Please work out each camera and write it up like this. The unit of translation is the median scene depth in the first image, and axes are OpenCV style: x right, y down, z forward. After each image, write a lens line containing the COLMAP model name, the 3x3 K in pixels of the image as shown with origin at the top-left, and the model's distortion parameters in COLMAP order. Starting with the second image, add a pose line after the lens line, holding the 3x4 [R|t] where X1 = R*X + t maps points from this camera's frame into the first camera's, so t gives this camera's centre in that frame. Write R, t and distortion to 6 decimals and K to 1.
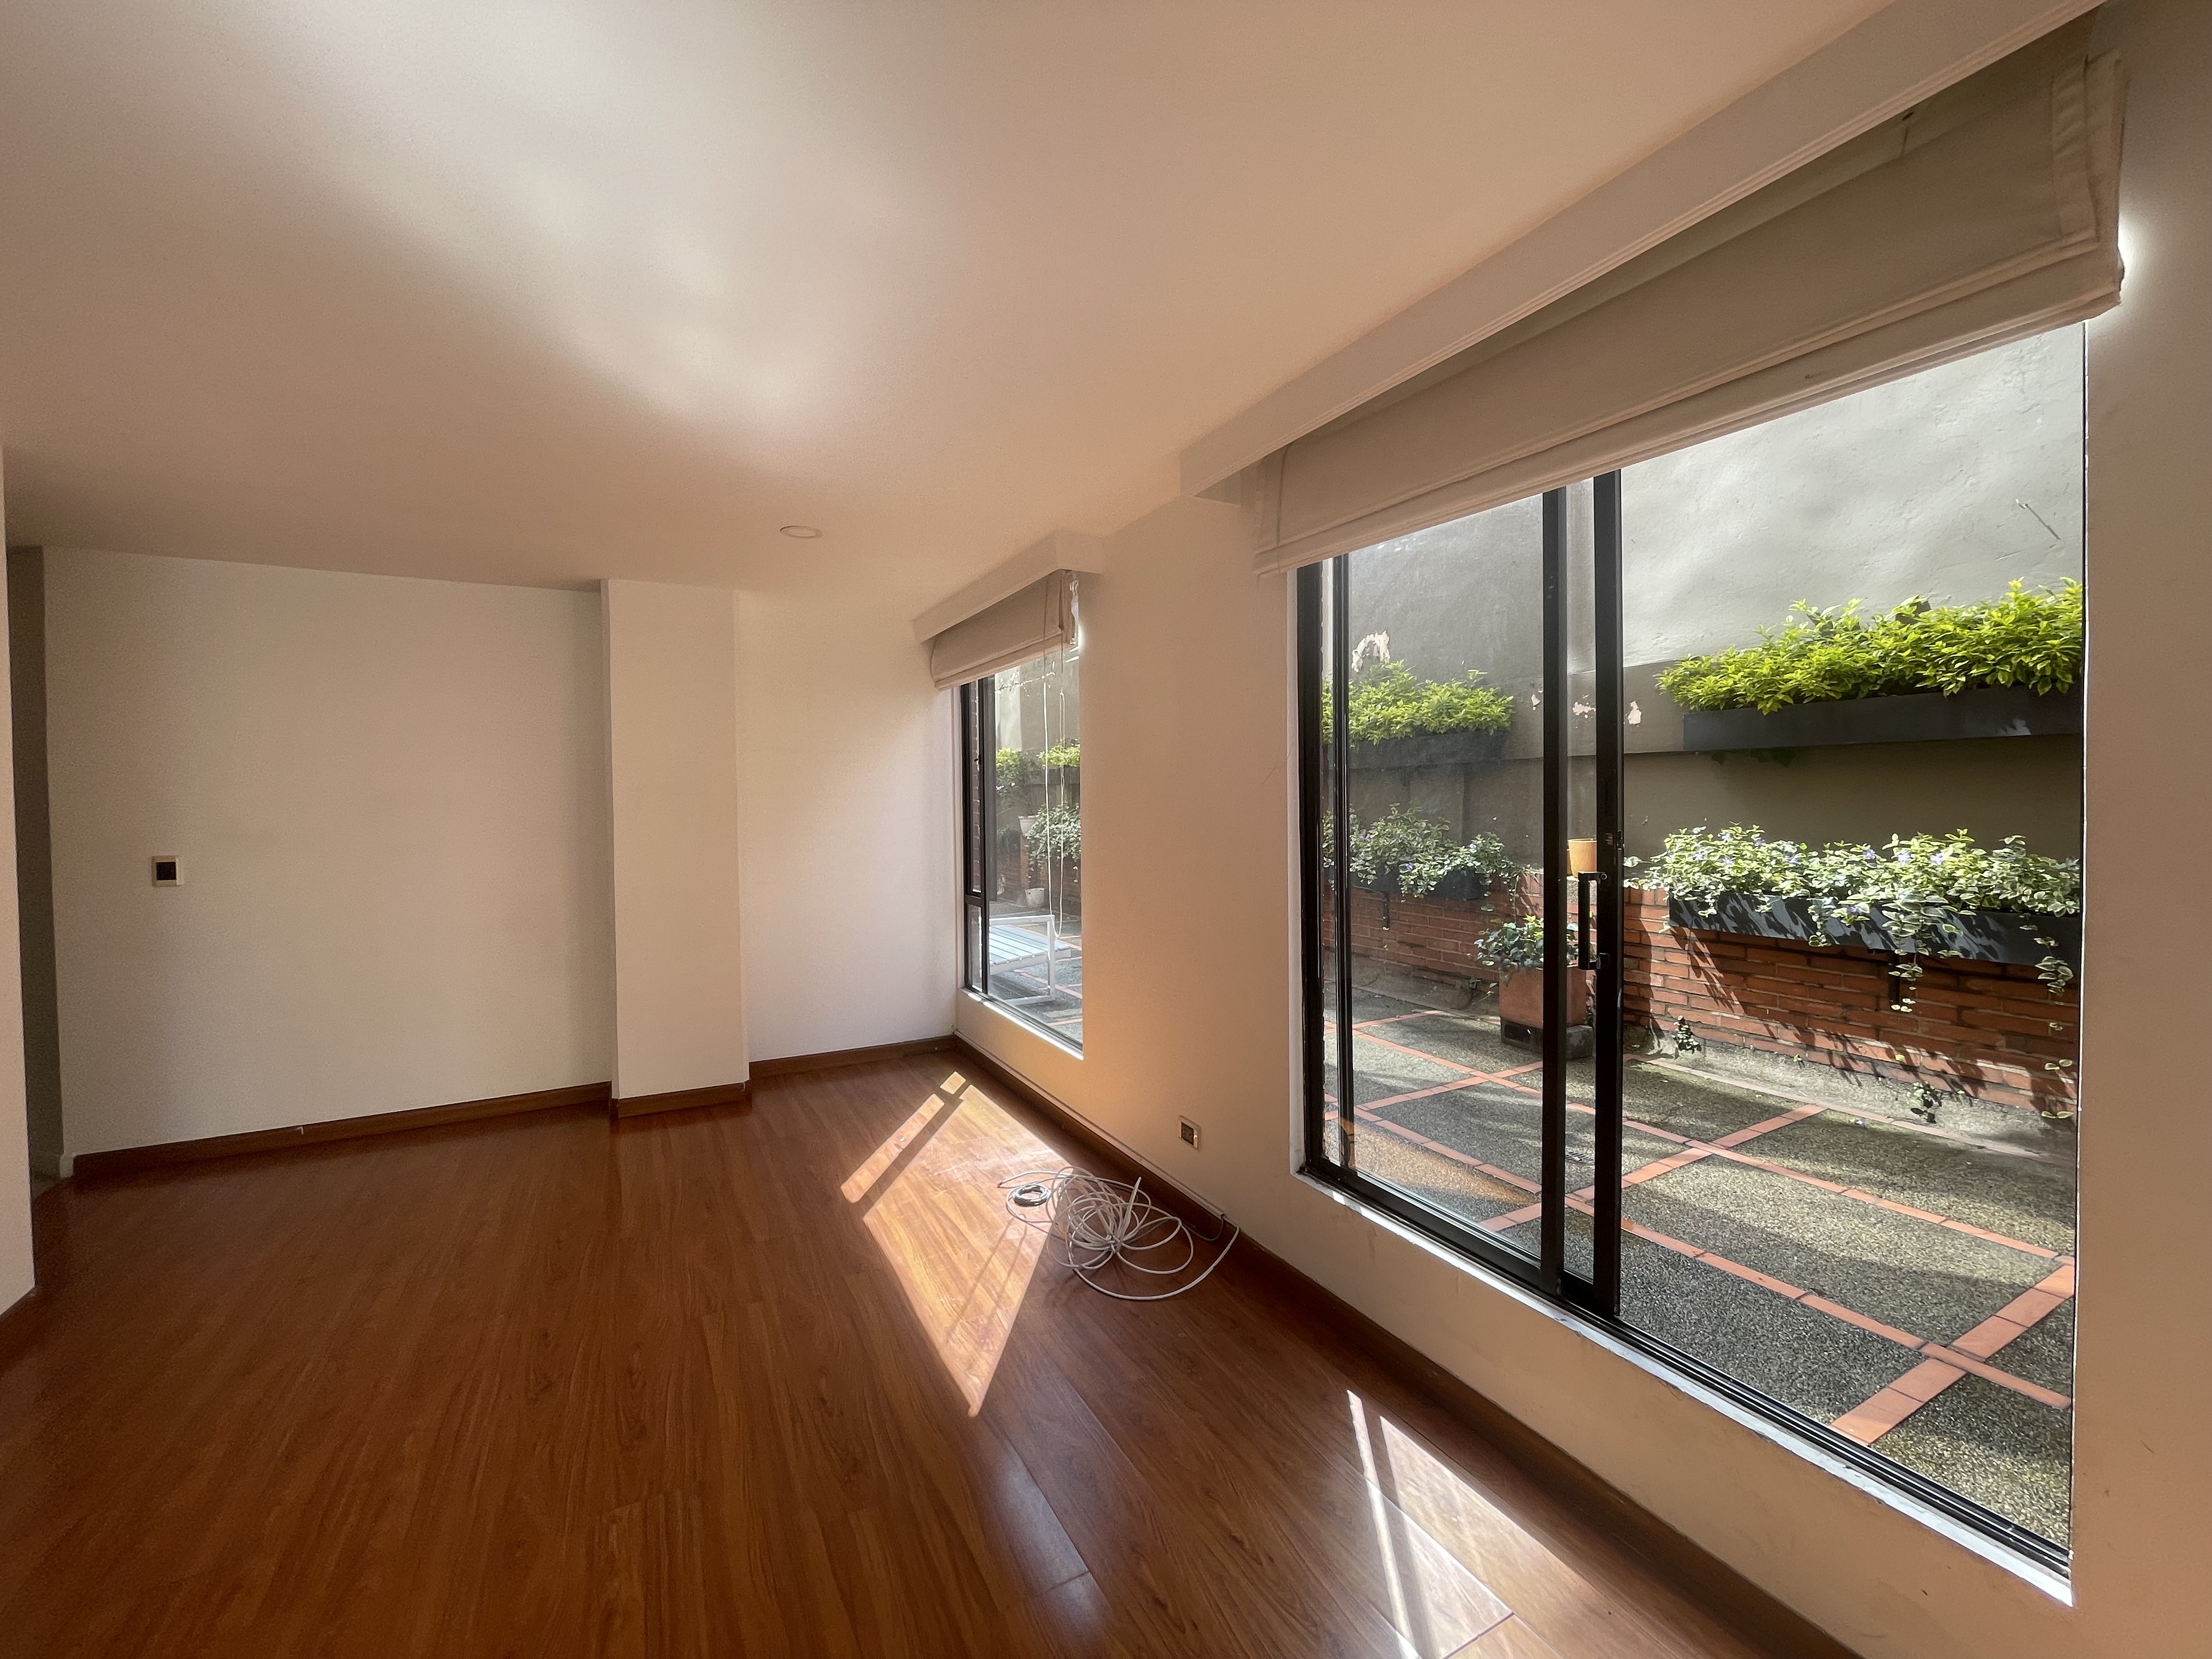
lens RADIAL K [[902.0, 0, 1101.9], [0, 902.0, 817.9], [0, 0, 1]] dist [0.000338, 0.000171]
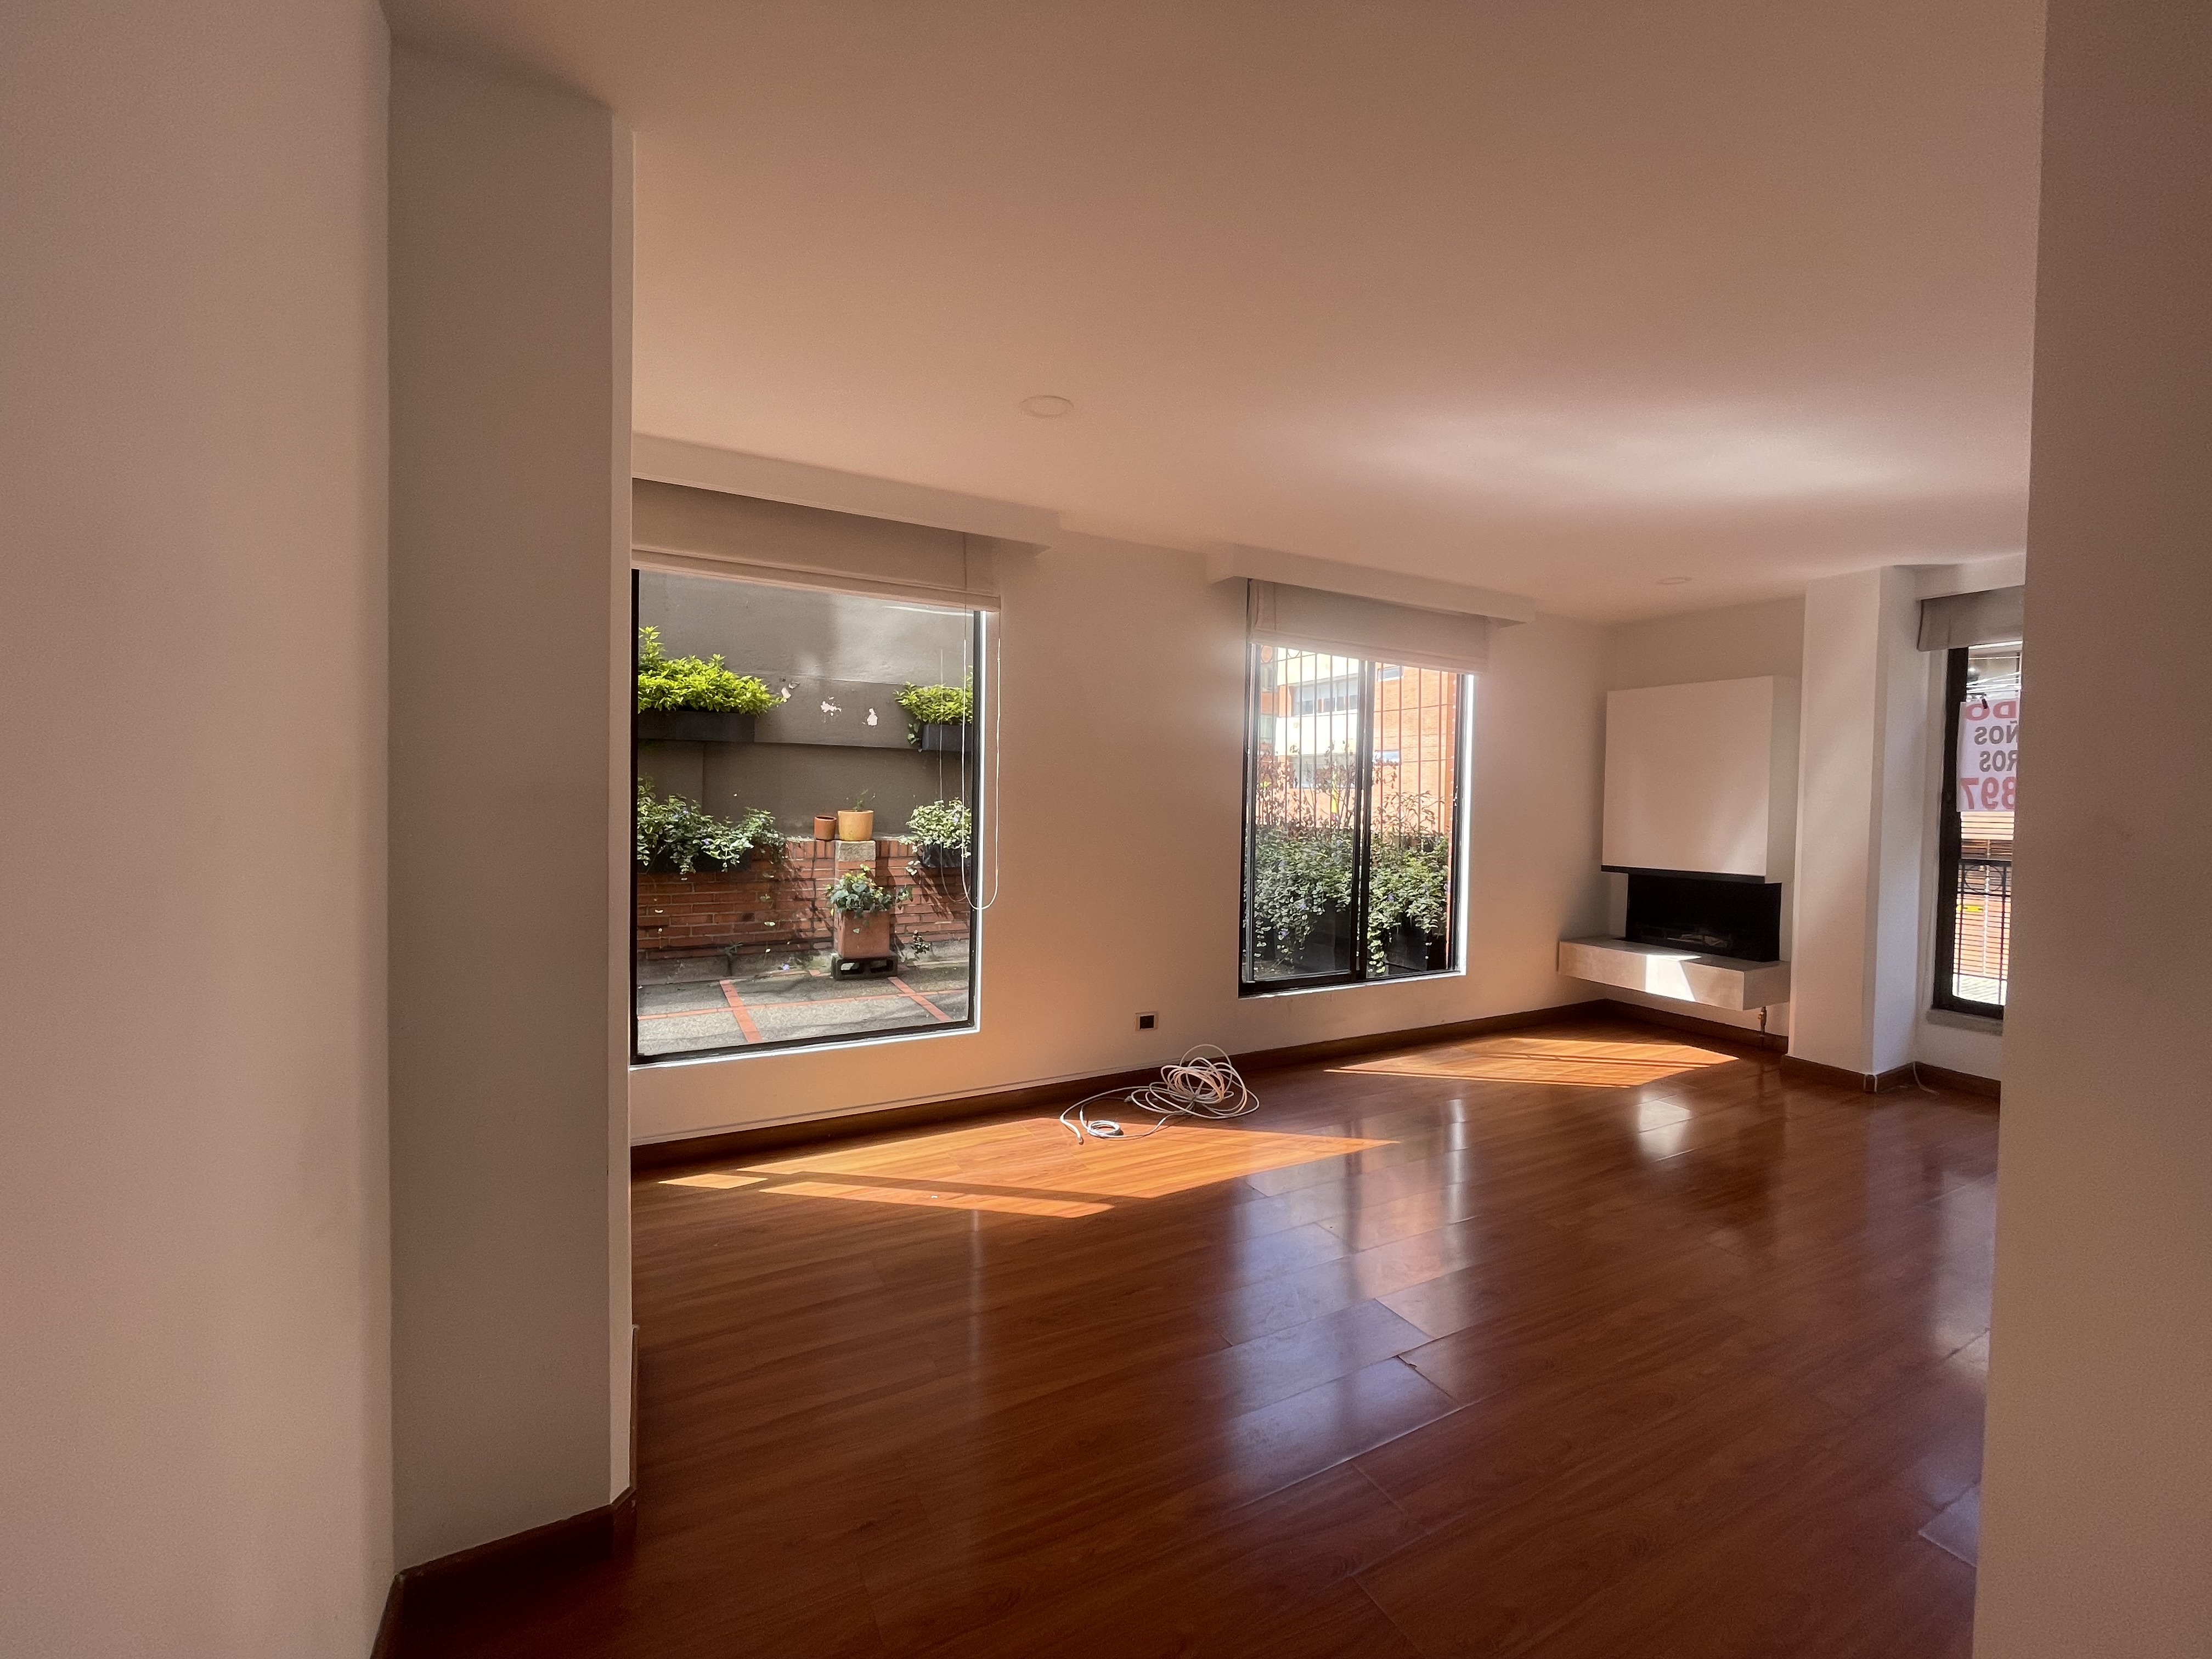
lens RADIAL K [[902.0, 0, 1101.9], [0, 902.0, 817.9], [0, 0, 1]] dist [0.000338, 0.000171]
pose [[-0.003936, -0.015124, 0.999878, -0.842829], [0.003783, 0.999878, 0.015139, 0.017156], [-0.999985, 0.003842, -0.003878, 0.728549]]
